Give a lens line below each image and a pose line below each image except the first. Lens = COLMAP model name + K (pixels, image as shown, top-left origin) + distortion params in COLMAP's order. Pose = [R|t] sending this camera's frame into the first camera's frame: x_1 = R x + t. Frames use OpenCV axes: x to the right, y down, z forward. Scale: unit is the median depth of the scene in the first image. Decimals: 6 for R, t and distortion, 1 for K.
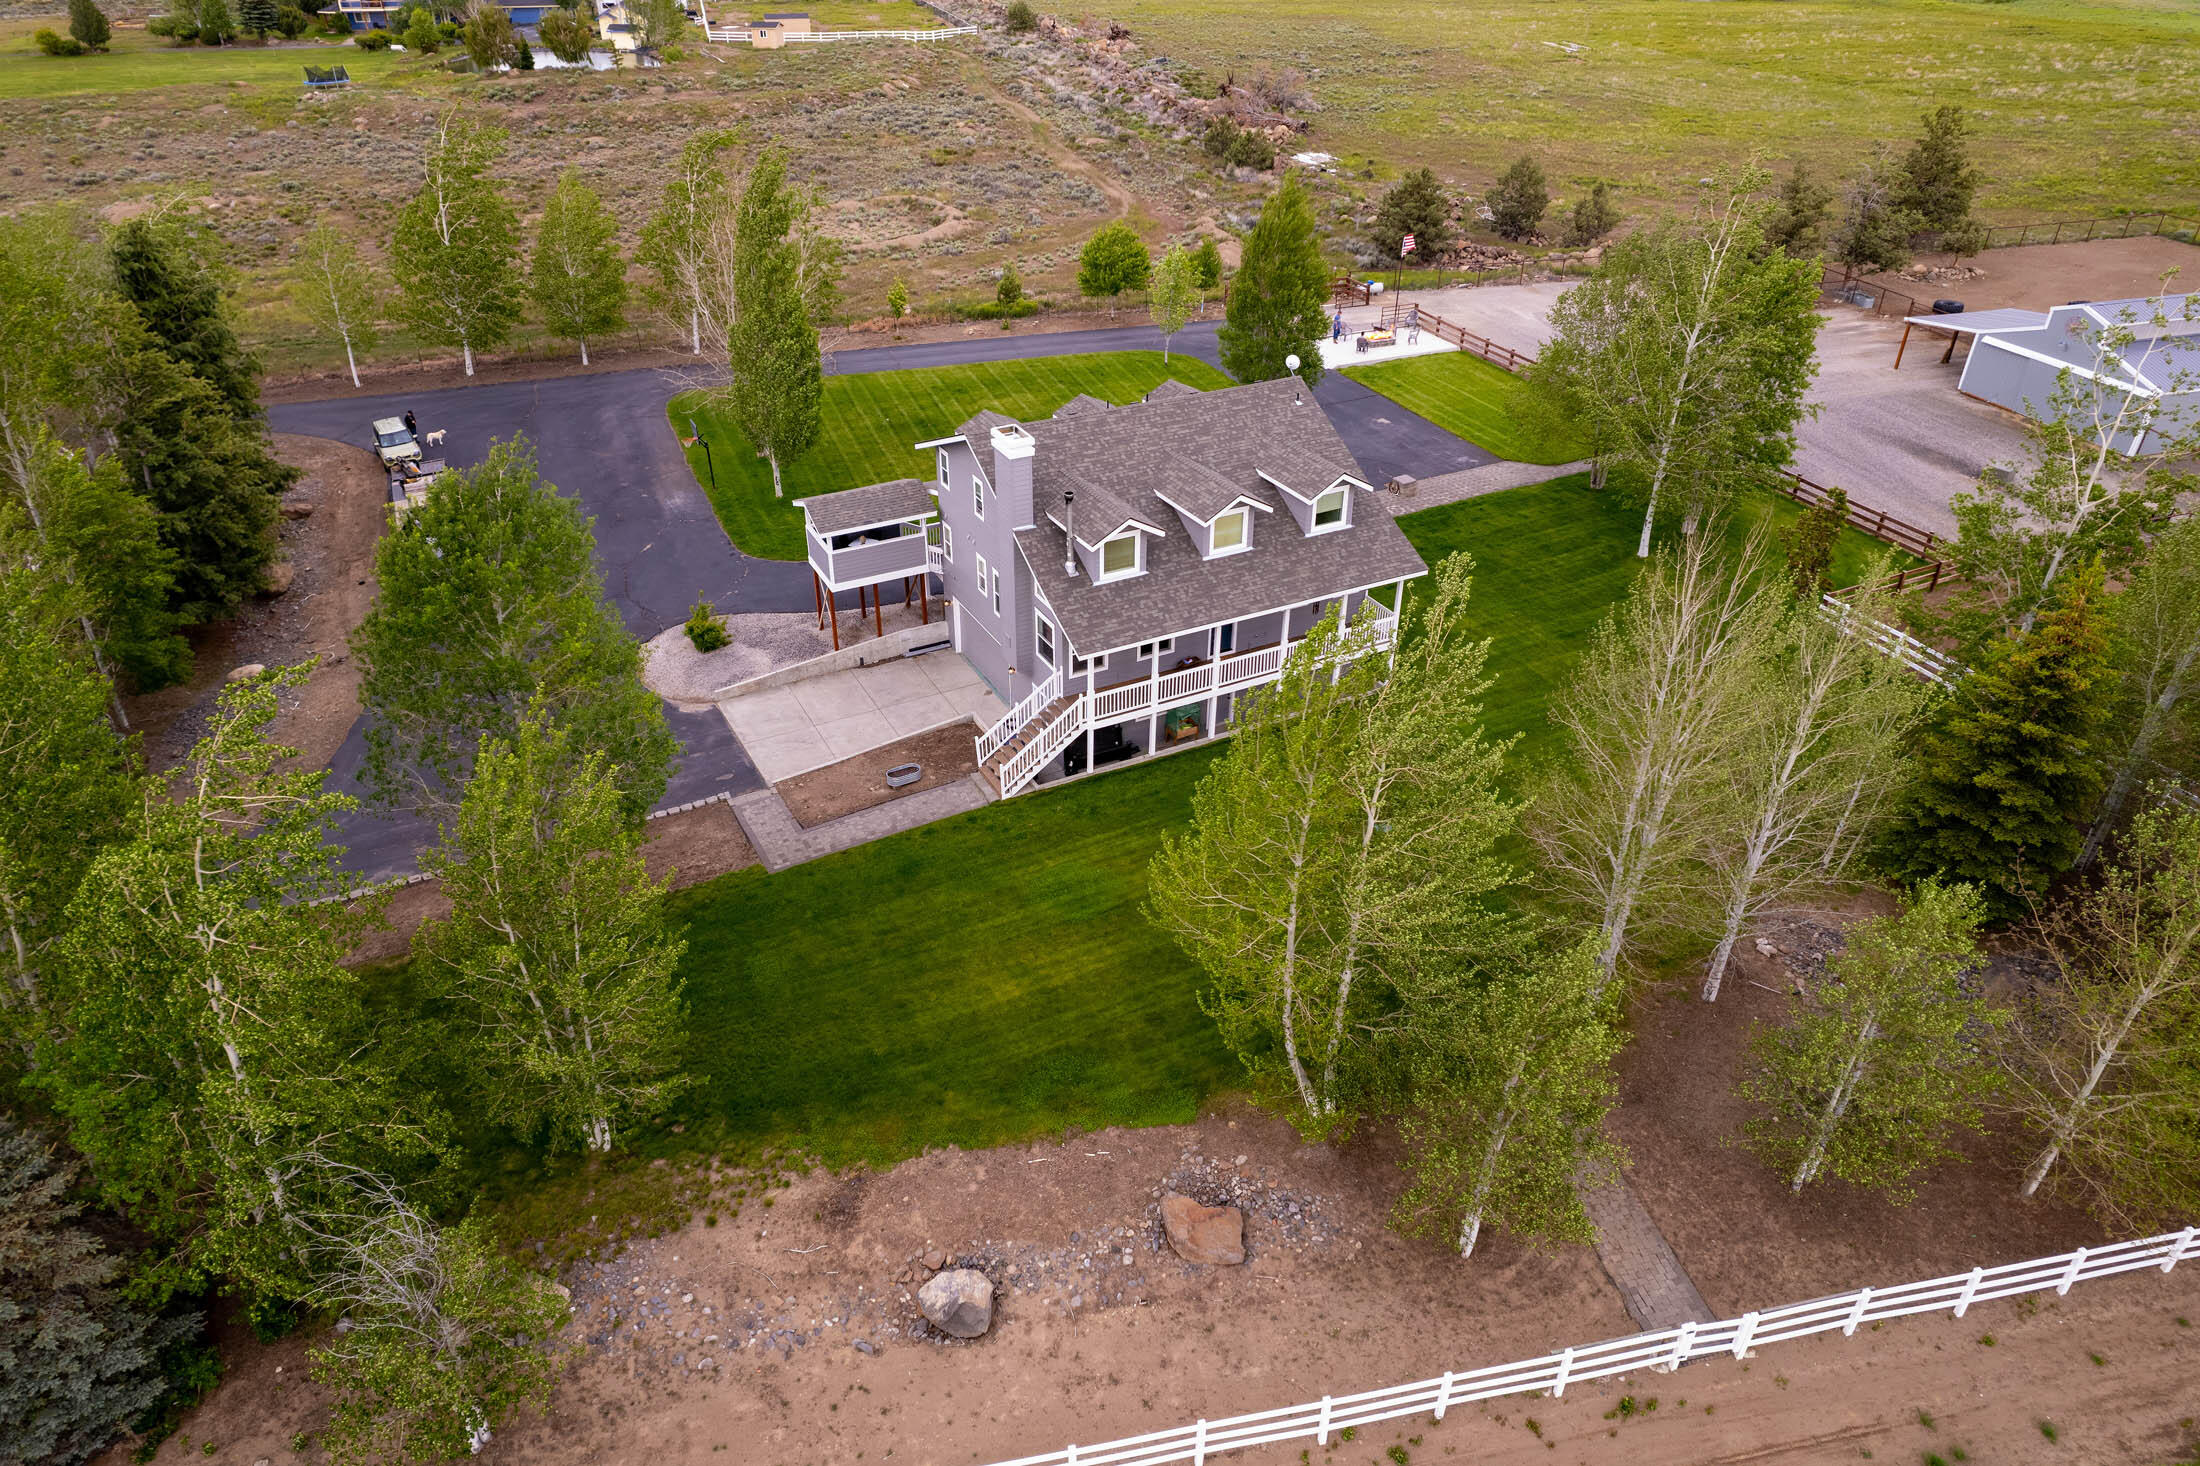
lens RADIAL K [[1408.9, 0, 1100.4], [0, 1408.9, 737.3], [0, 0, 1]] dist [-0.067549, 0.053500]
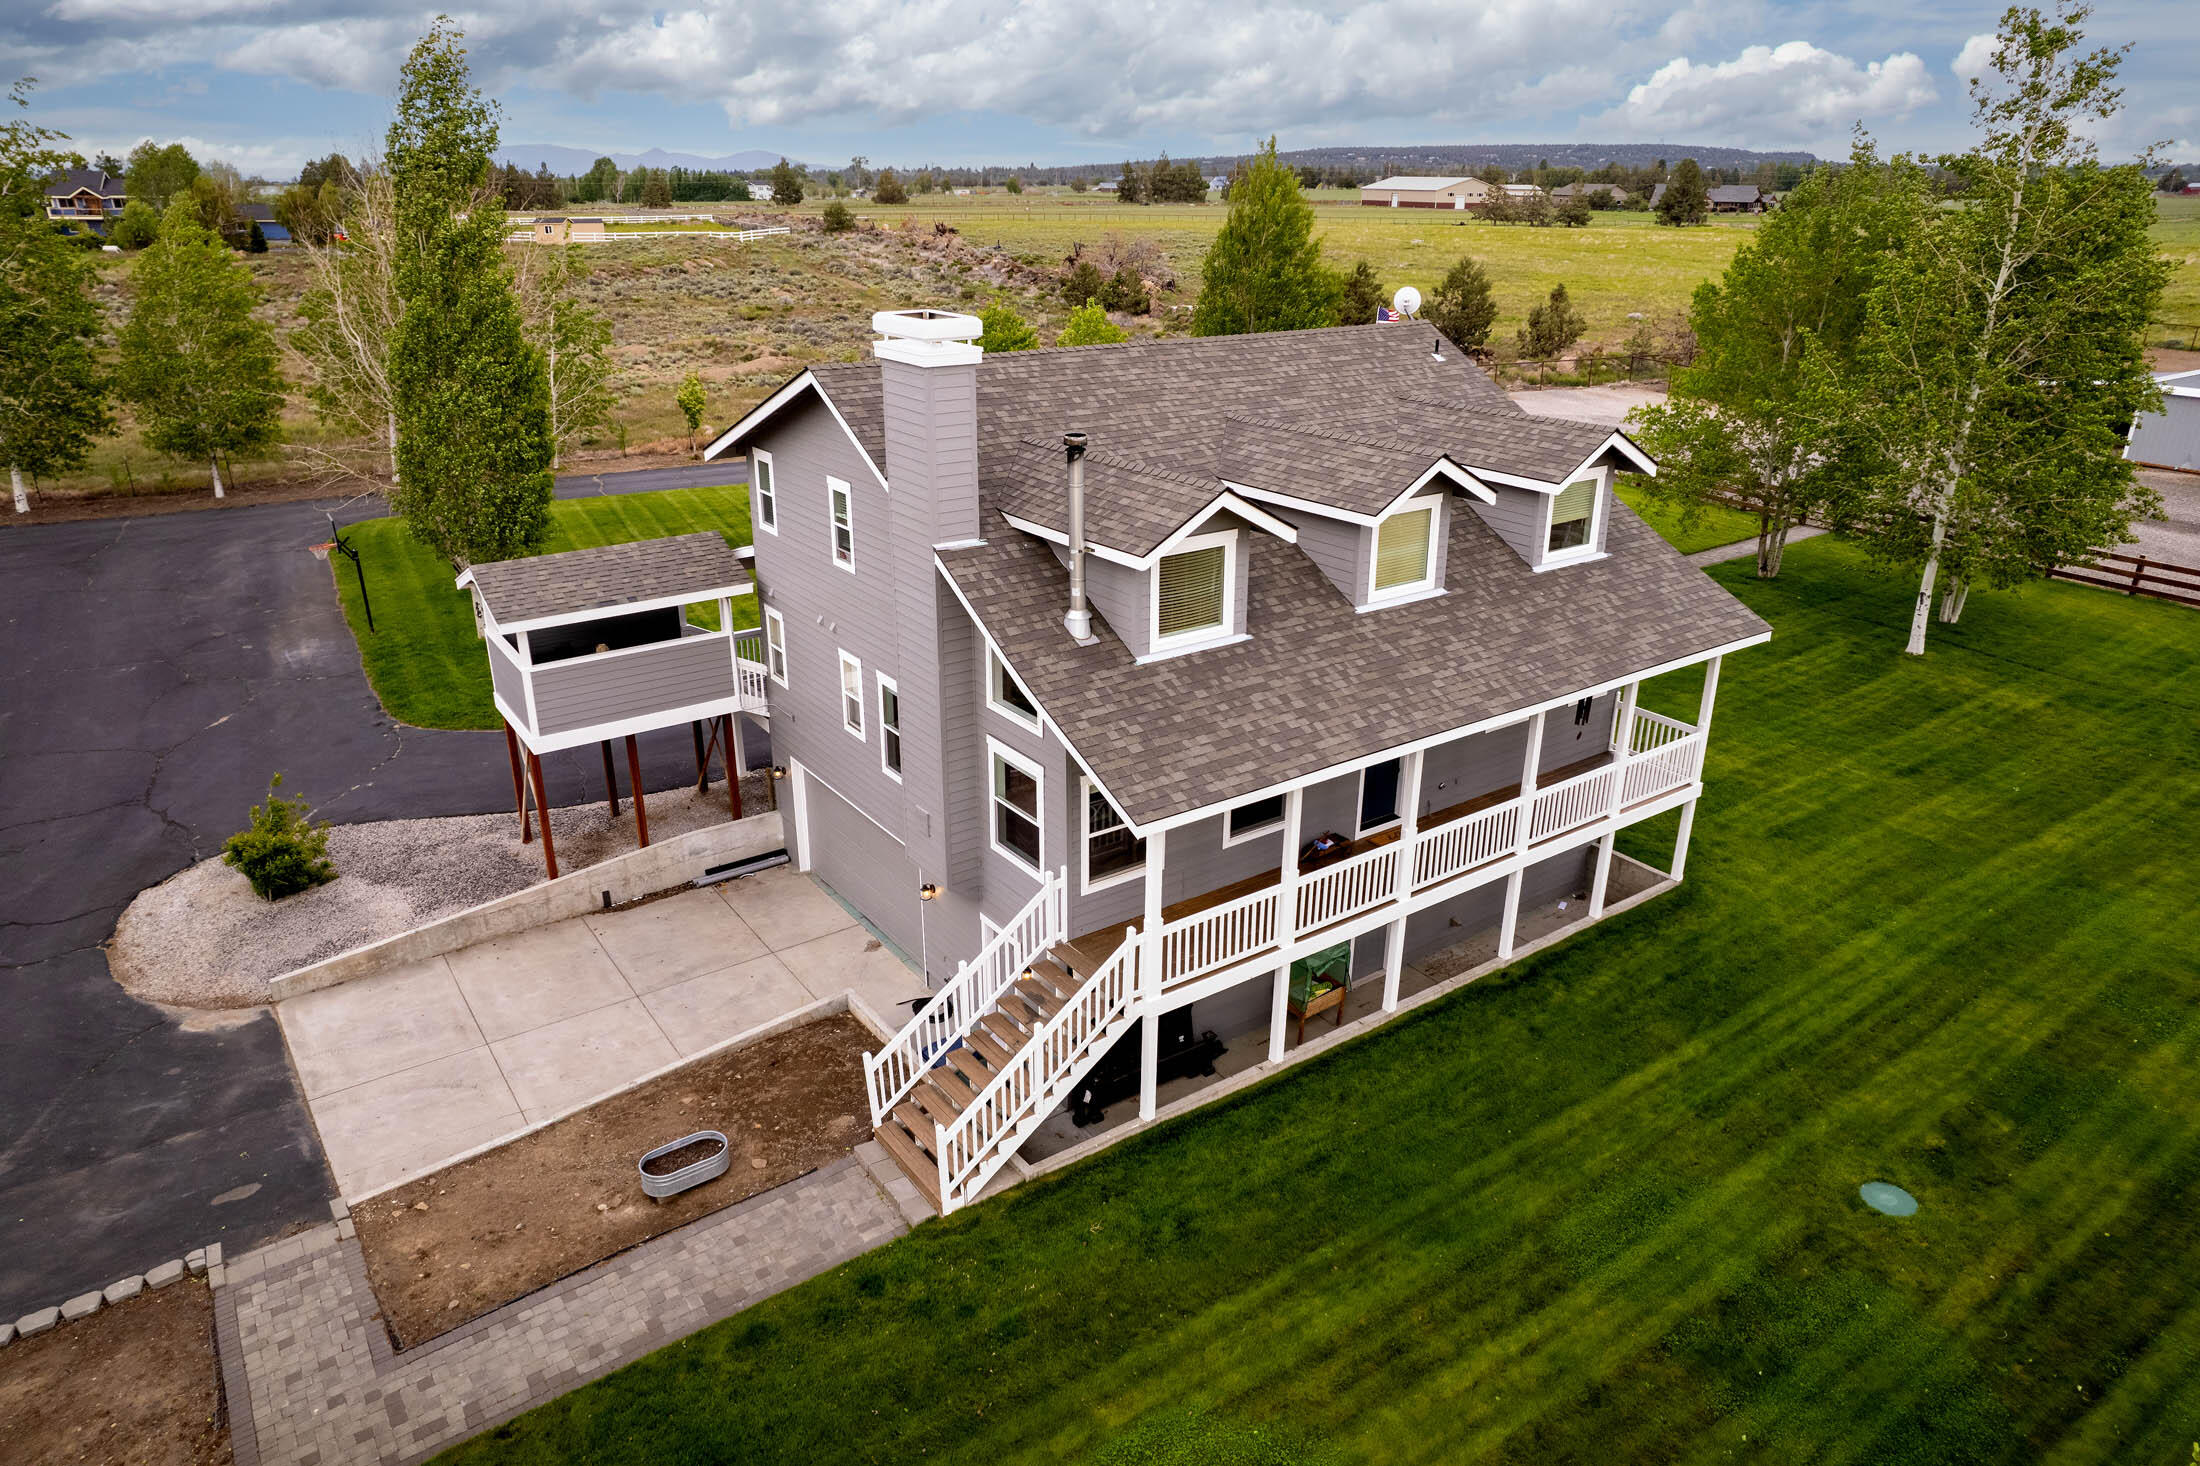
lens RADIAL K [[1408.9, 0, 1100.9], [0, 1408.9, 736.0], [0, 0, 1]] dist [-0.067549, 0.053500]
pose [[0.991076, -0.049579, 0.123731, -0.054256], [0.071042, 0.981895, -0.175597, -0.011694], [-0.112785, 0.182820, 0.976656, 0.475647]]
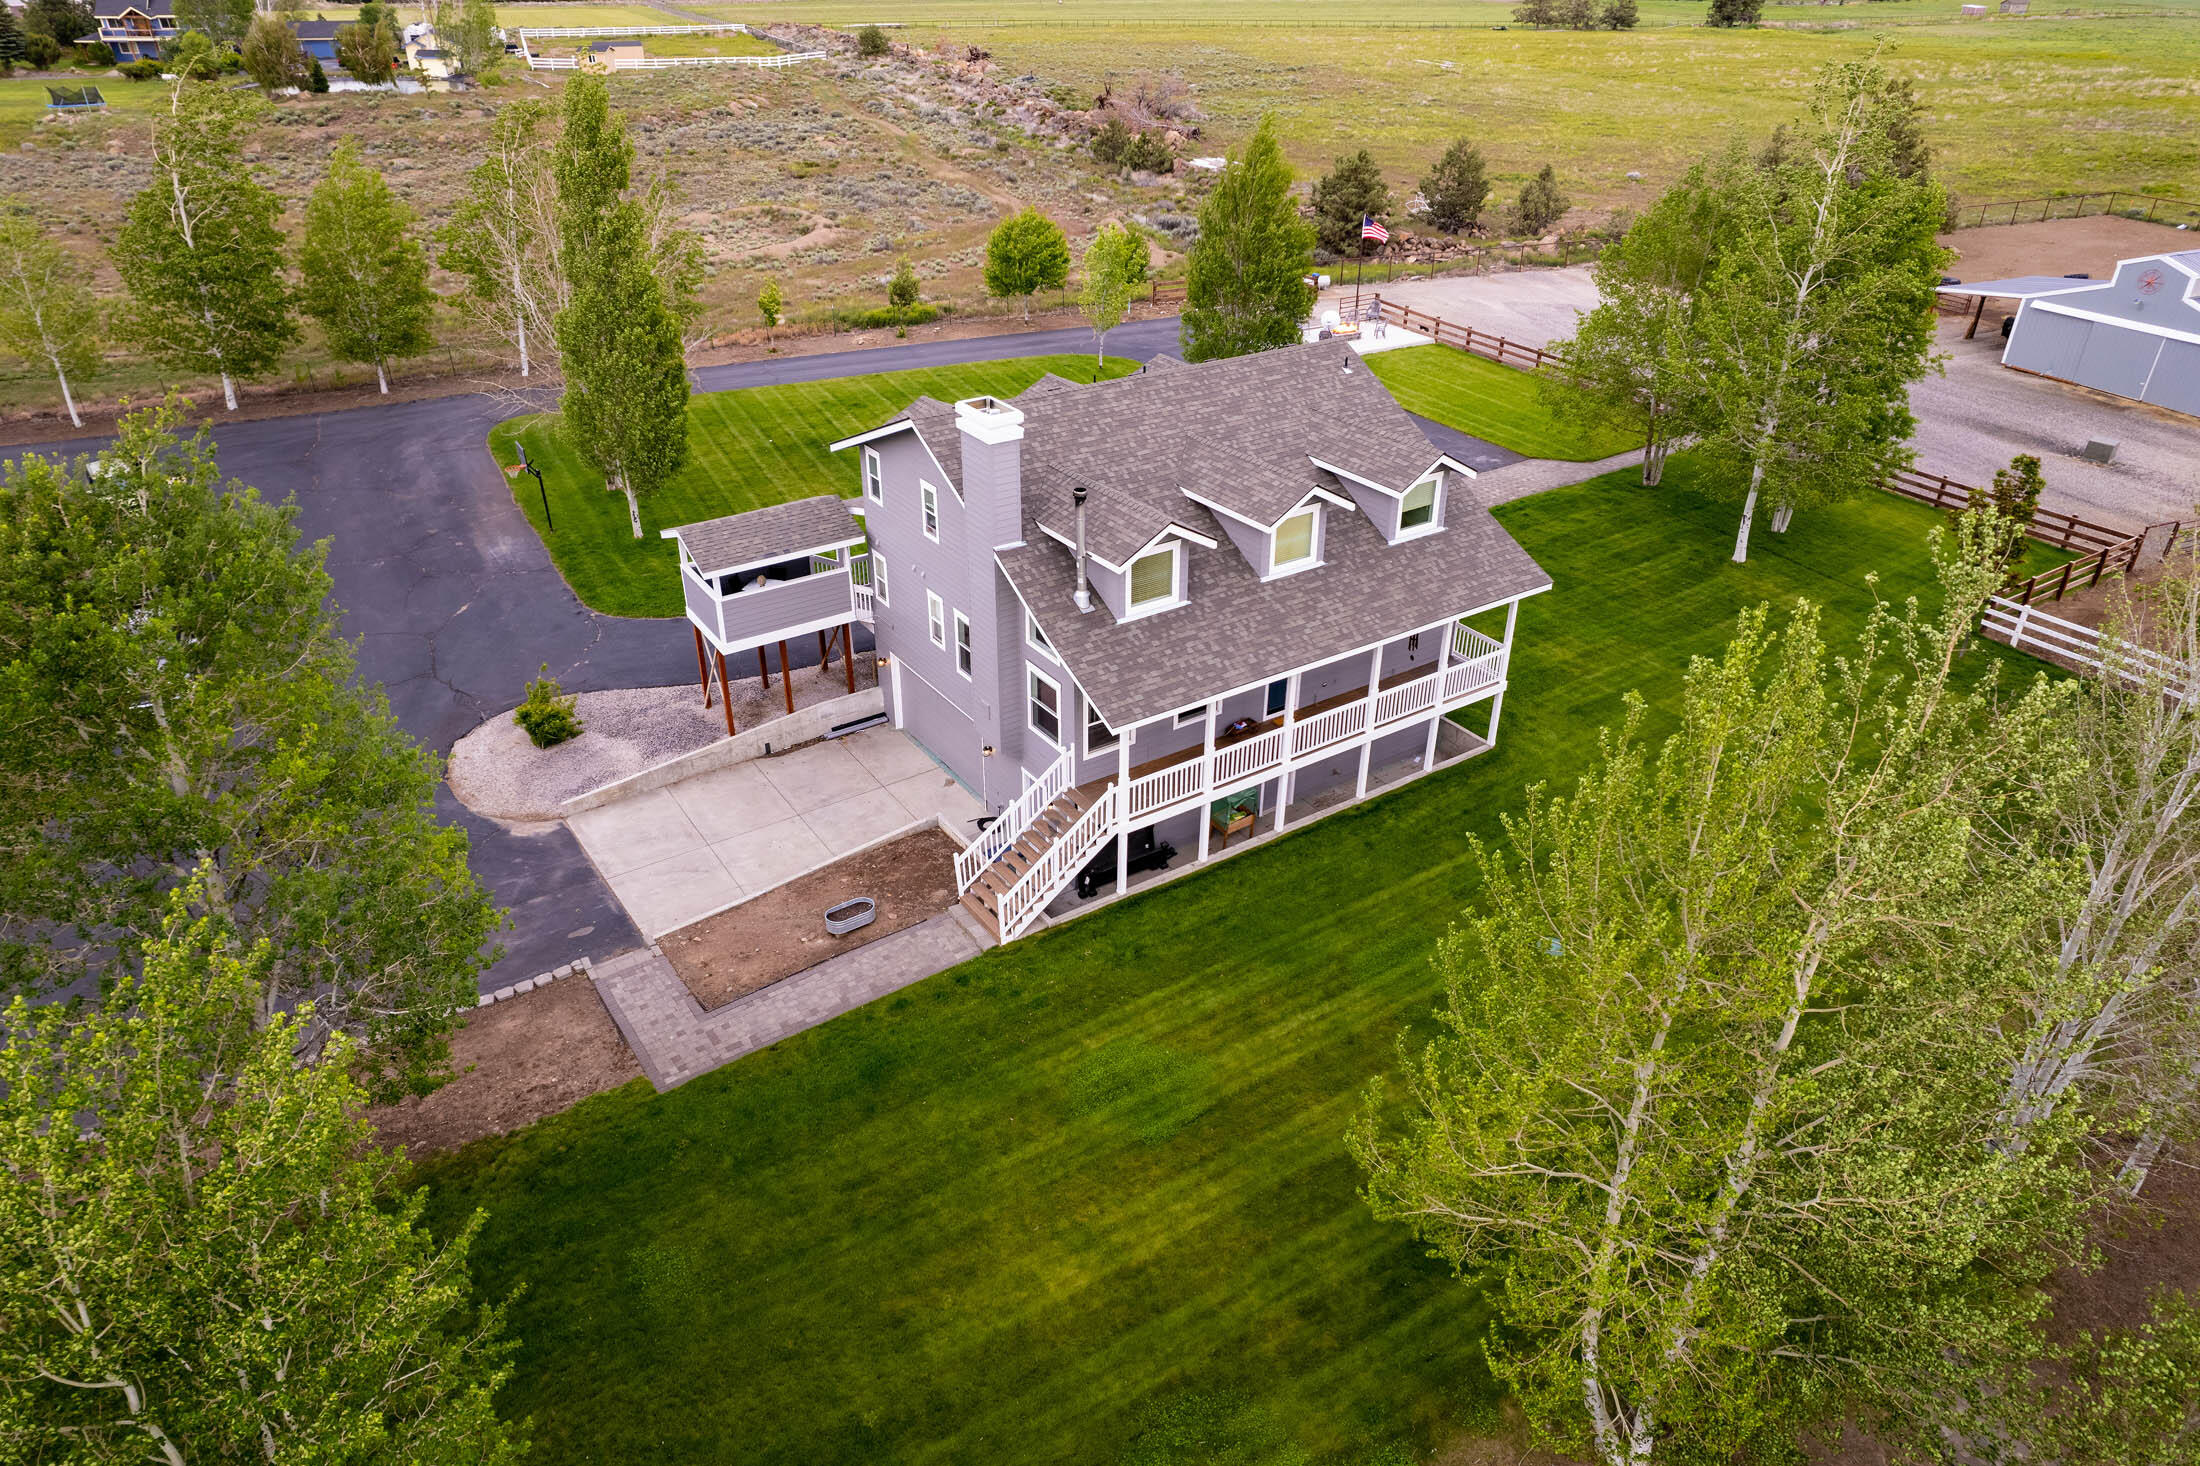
lens RADIAL K [[1408.9, 0, 1100.4], [0, 1408.9, 737.3], [0, 0, 1]] dist [-0.067549, 0.053500]
pose [[0.994041, -0.055997, 0.093520, -0.064055], [0.059566, 0.997582, -0.035817, -0.022788], [-0.091288, 0.041174, 0.994973, 0.253799]]
